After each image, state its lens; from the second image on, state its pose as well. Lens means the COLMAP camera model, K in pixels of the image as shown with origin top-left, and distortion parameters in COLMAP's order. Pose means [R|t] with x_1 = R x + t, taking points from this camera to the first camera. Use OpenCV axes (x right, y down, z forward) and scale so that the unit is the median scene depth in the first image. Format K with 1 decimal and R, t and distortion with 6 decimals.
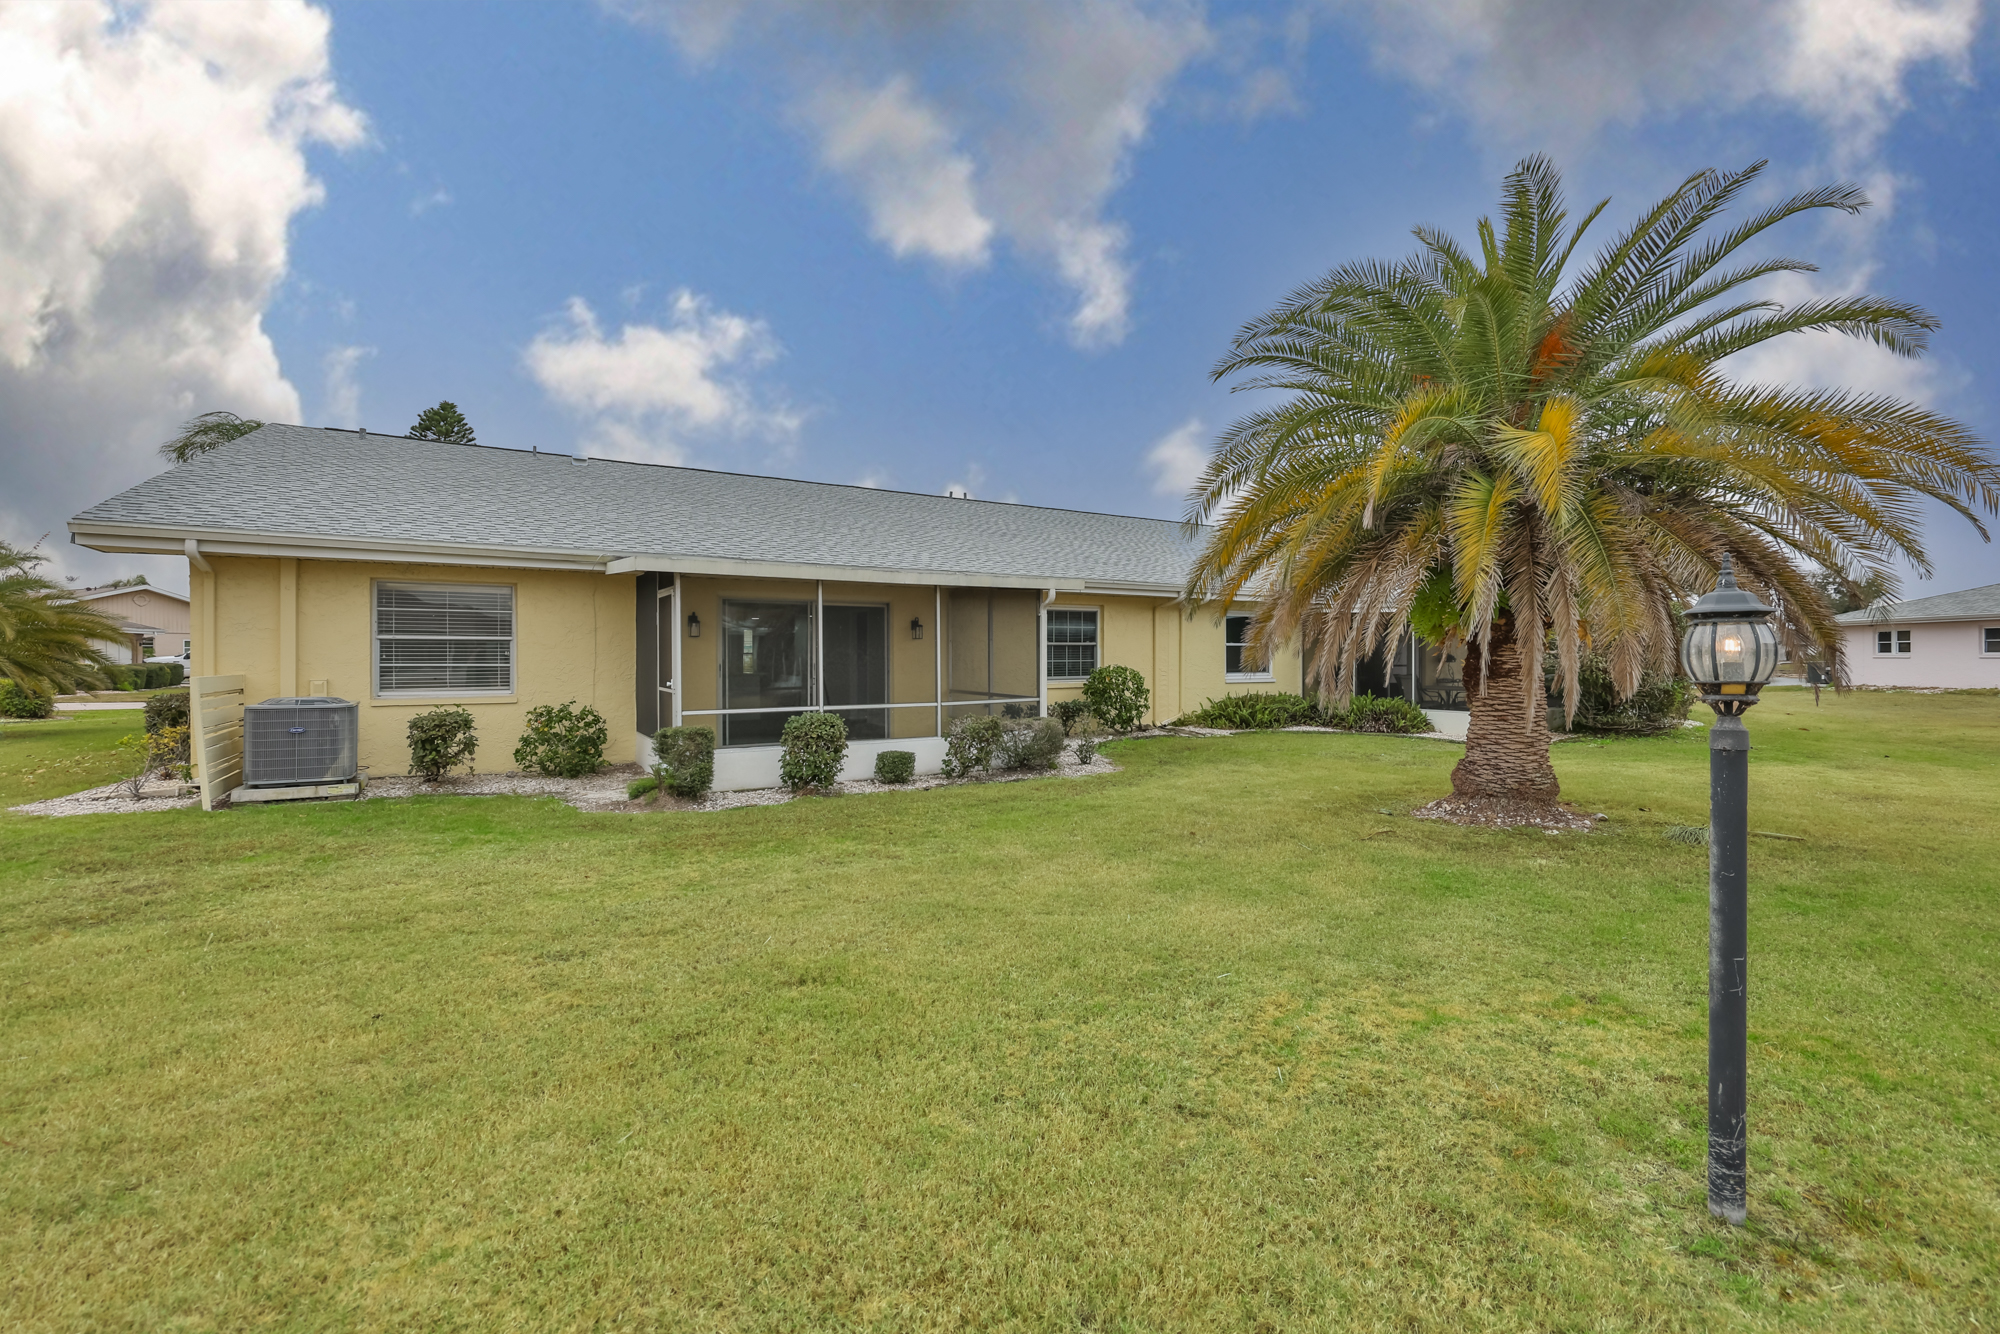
lens RADIAL K [[843.4, 0, 998.2], [0, 843.4, 658.2], [0, 0, 1]] dist [-0.002301, -0.000015]
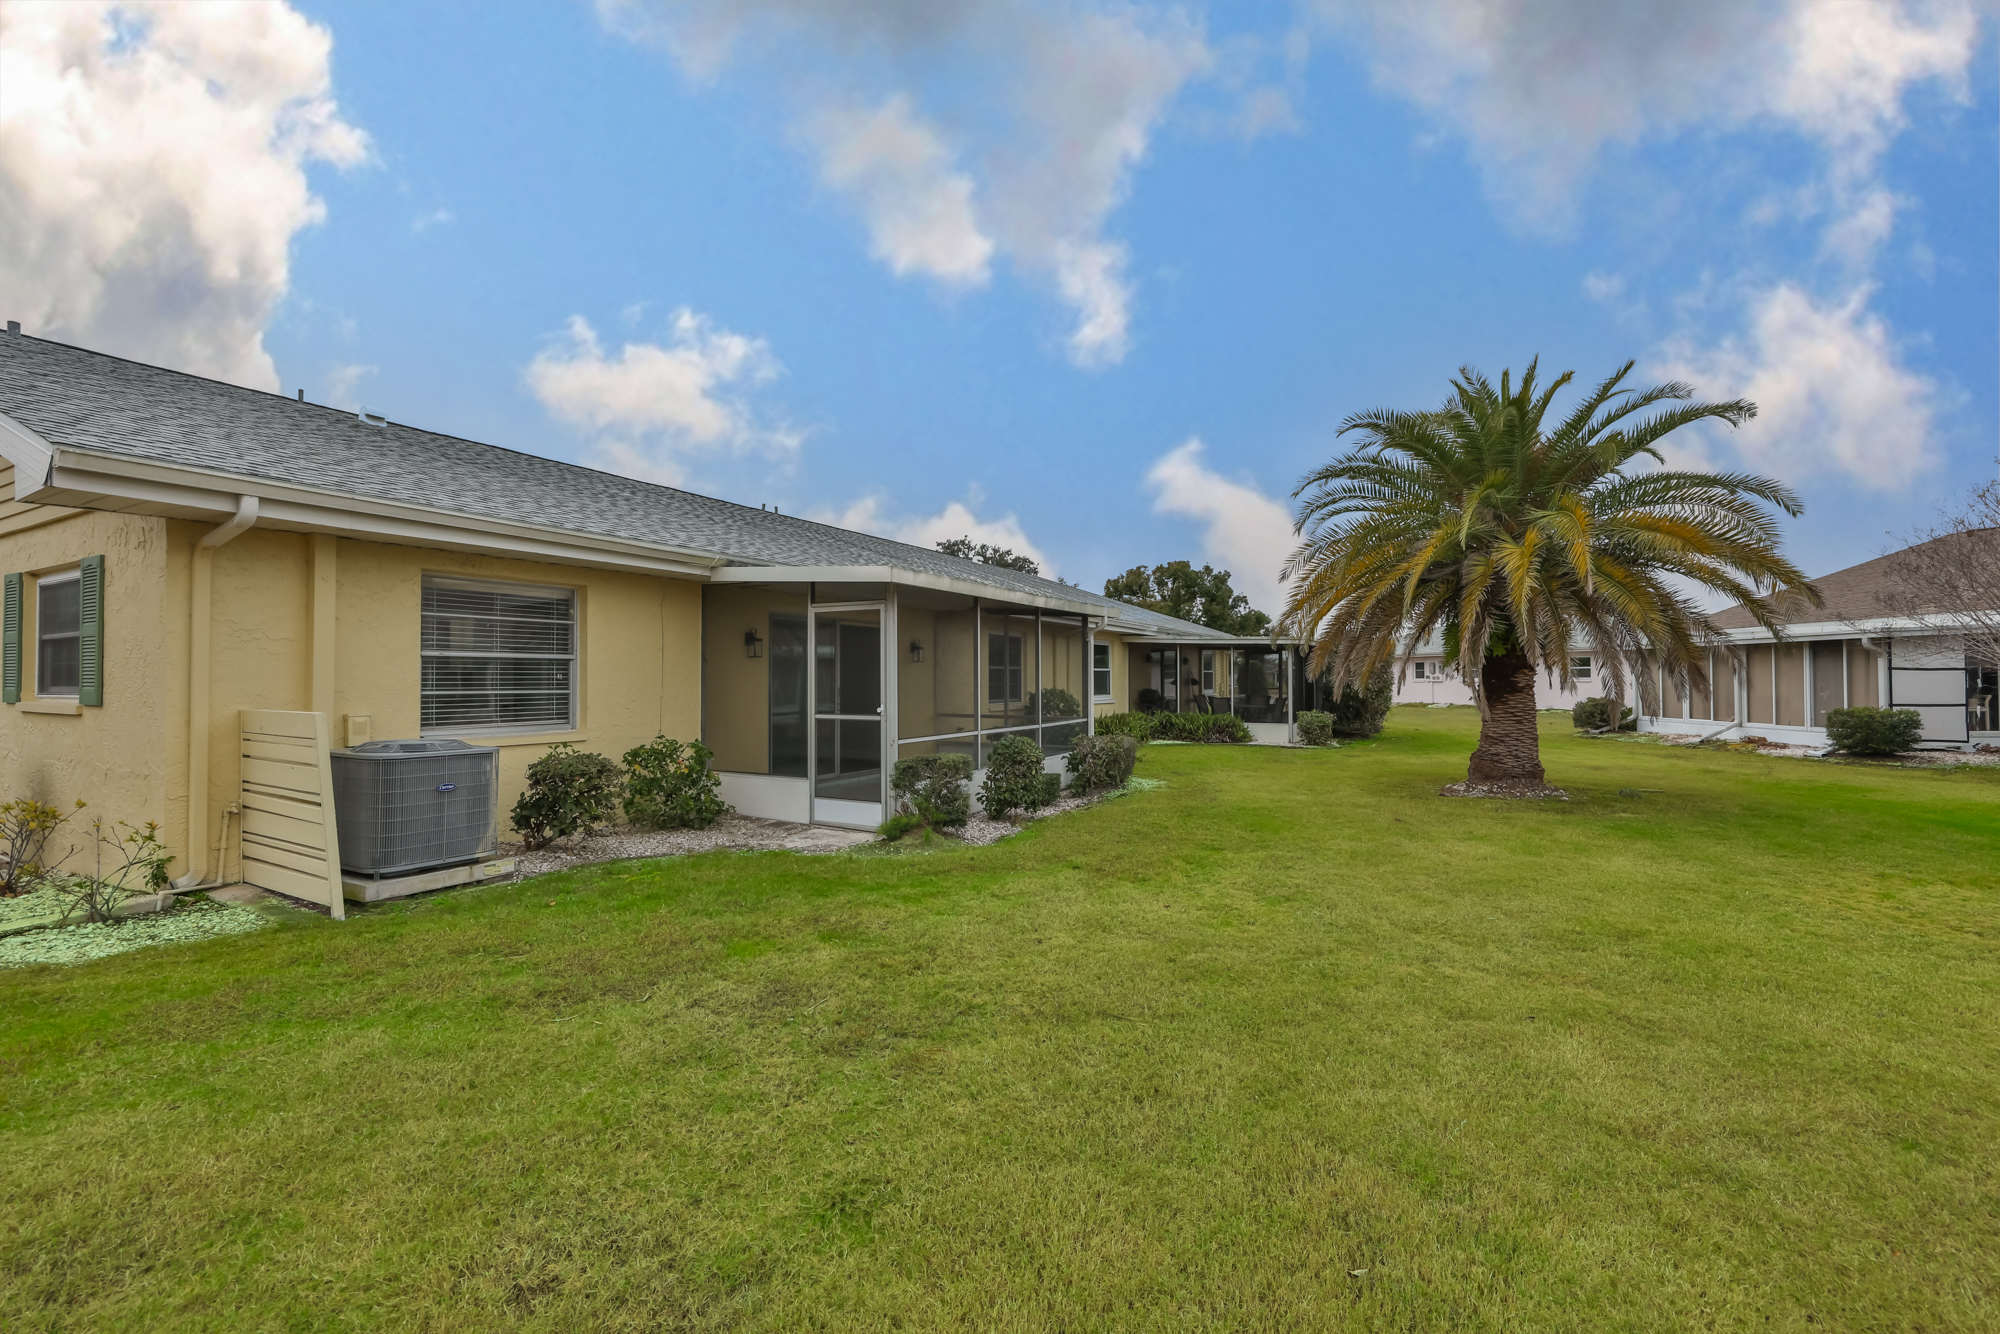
lens RADIAL K [[843.4, 0, 998.2], [0, 843.4, 658.2], [0, 0, 1]] dist [-0.002301, -0.000015]
pose [[0.873063, 0.010422, 0.487497, -0.656642], [0.004359, 0.999565, -0.029176, 0.002067], [-0.487589, 0.027597, 0.872637, 0.149834]]
